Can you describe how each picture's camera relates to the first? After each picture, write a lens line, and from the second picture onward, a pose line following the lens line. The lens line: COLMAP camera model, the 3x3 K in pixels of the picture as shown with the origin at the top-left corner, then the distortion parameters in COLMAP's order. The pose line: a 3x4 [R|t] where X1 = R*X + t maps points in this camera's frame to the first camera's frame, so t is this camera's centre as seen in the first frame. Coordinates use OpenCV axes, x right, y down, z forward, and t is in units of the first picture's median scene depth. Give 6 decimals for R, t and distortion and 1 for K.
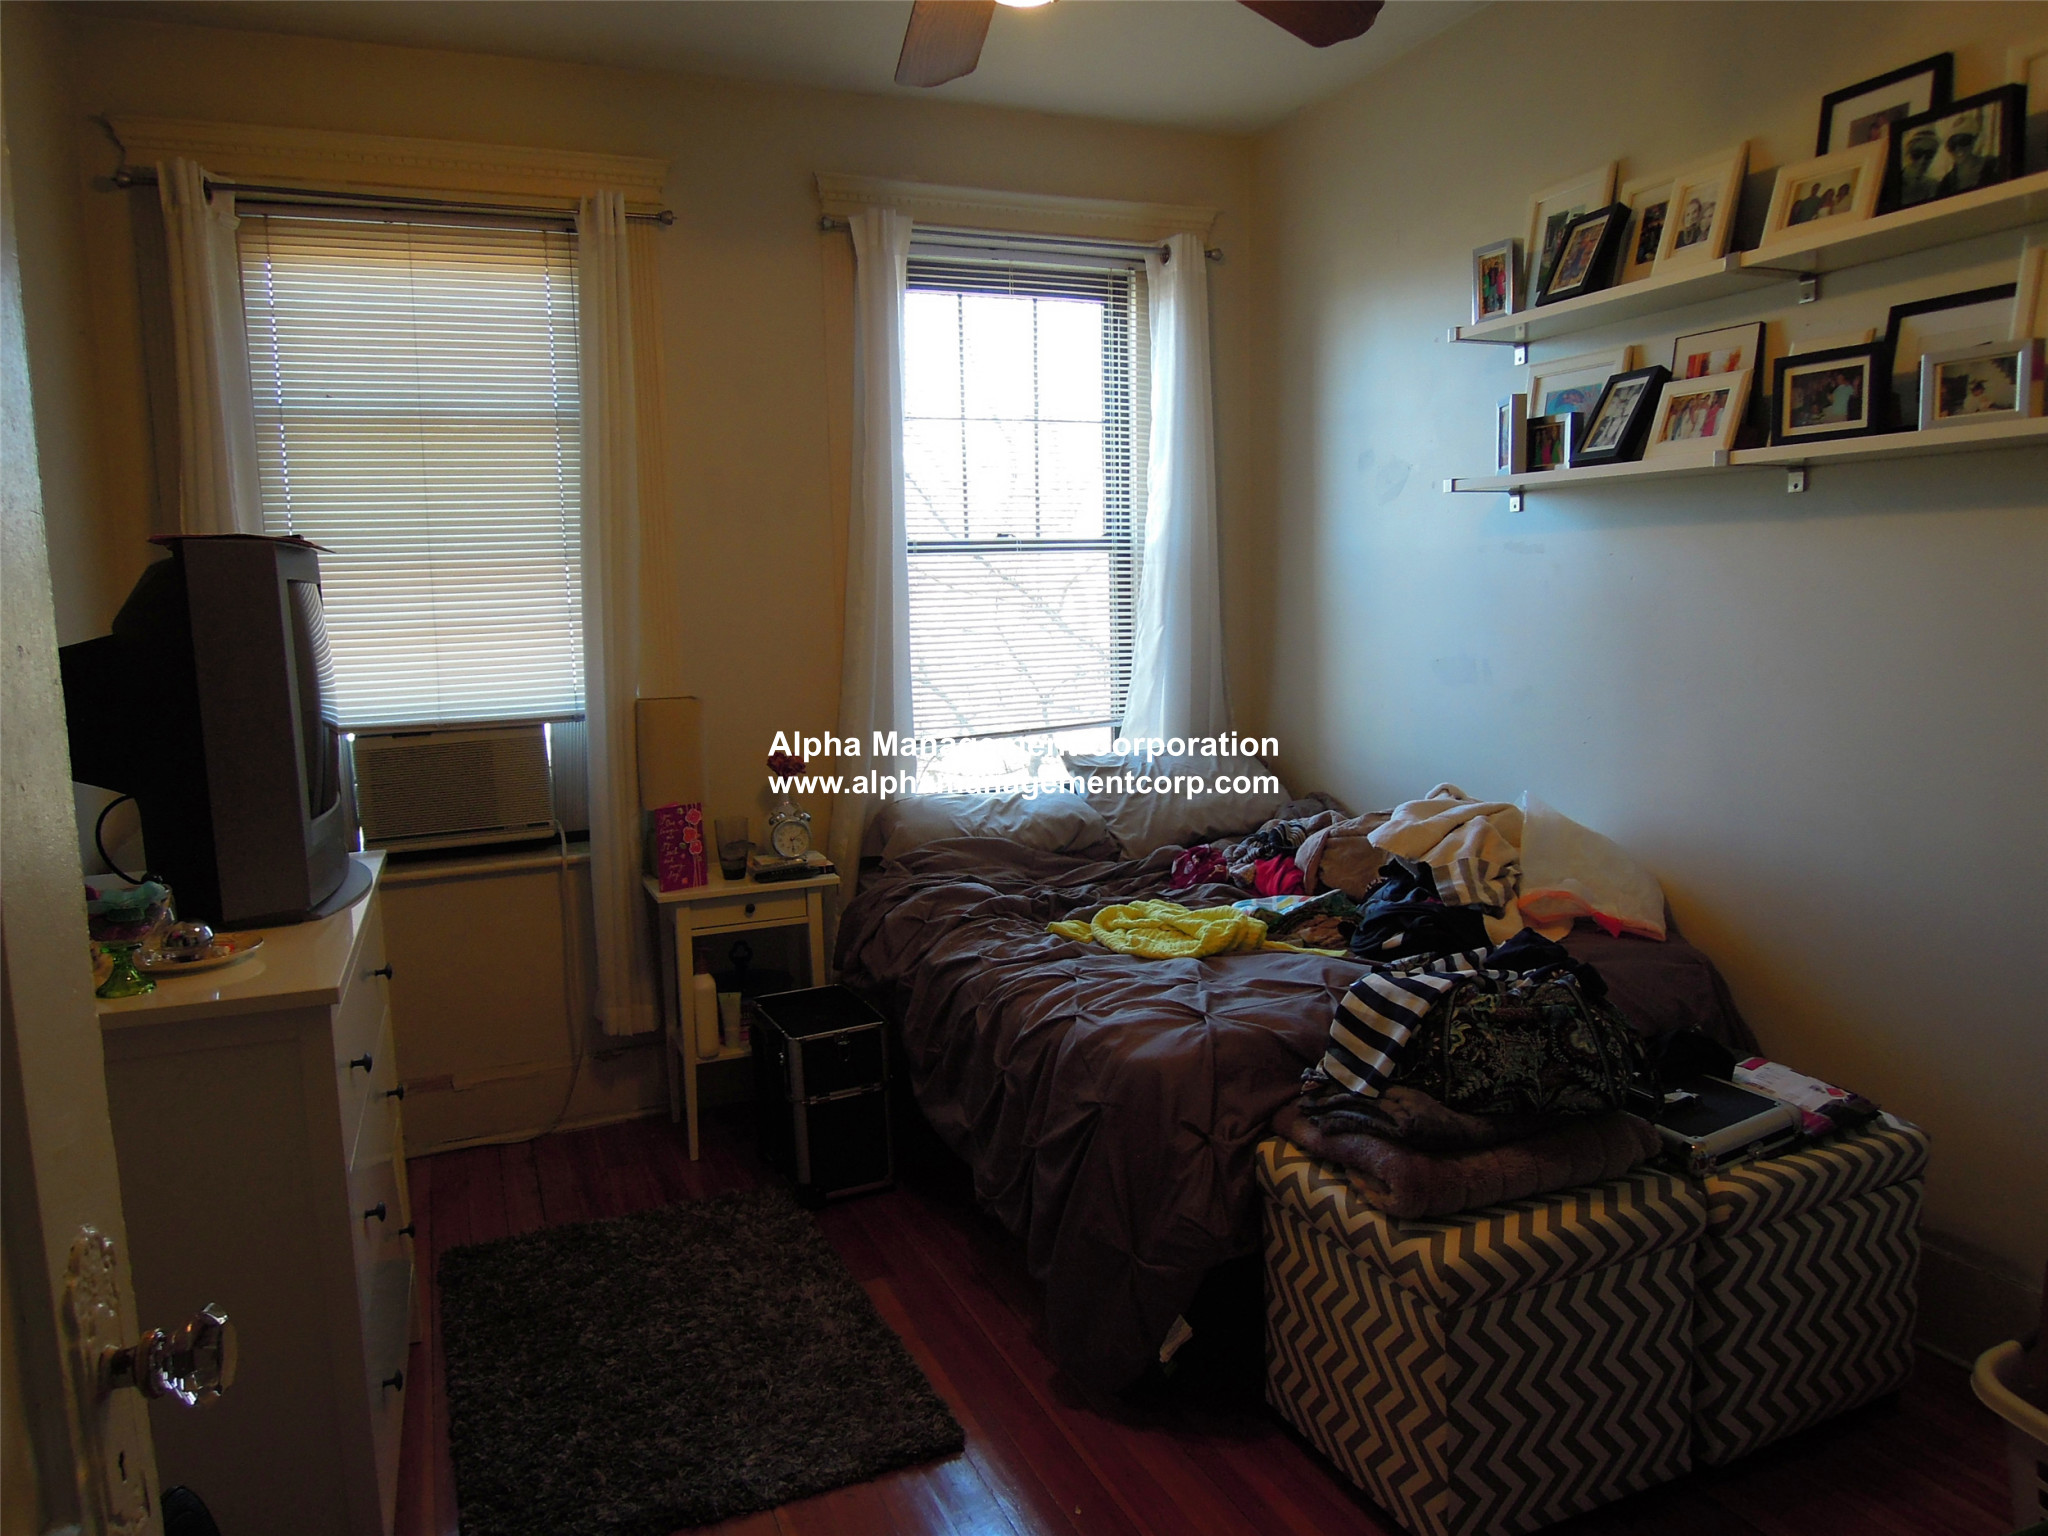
lens RADIAL K [[1443.9, 0, 1024.0], [0, 1443.9, 768.0], [0, 0, 1]] dist [-0.021453, -0.008829]
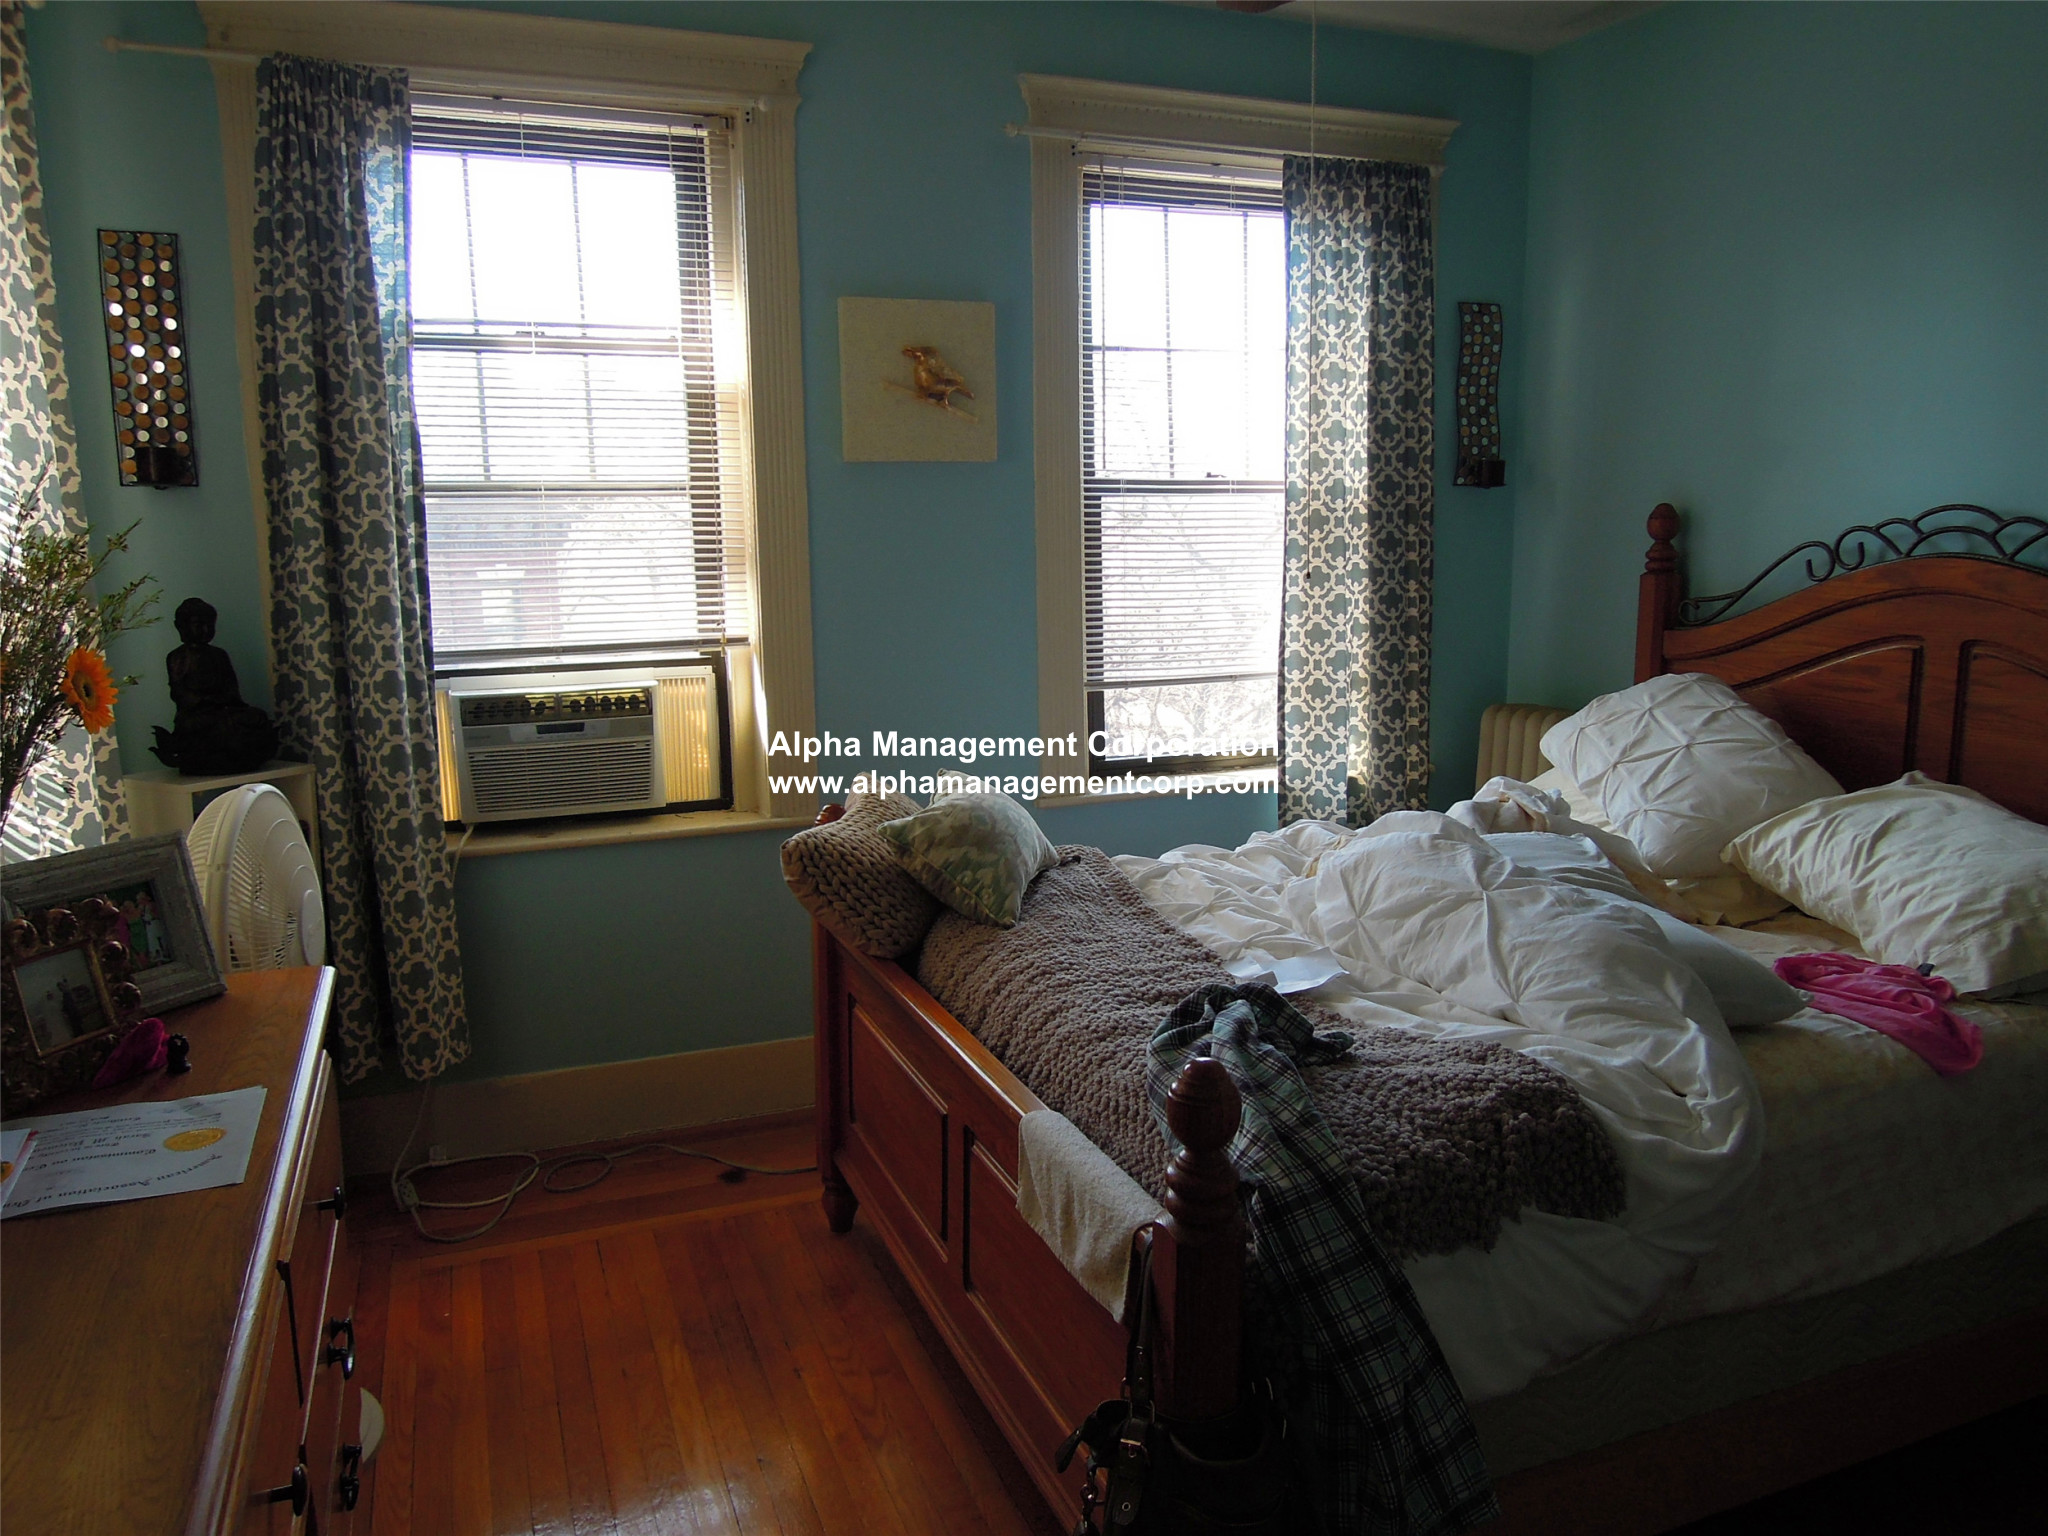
lens RADIAL K [[1443.9, 0, 1024.0], [0, 1443.9, 768.0], [0, 0, 1]] dist [-0.021453, -0.008829]
pose [[0.975645, 0.058572, -0.211391, 0.084294], [-0.049825, 0.997676, 0.046473, -0.009742], [0.213622, -0.034809, 0.976296, 0.056568]]
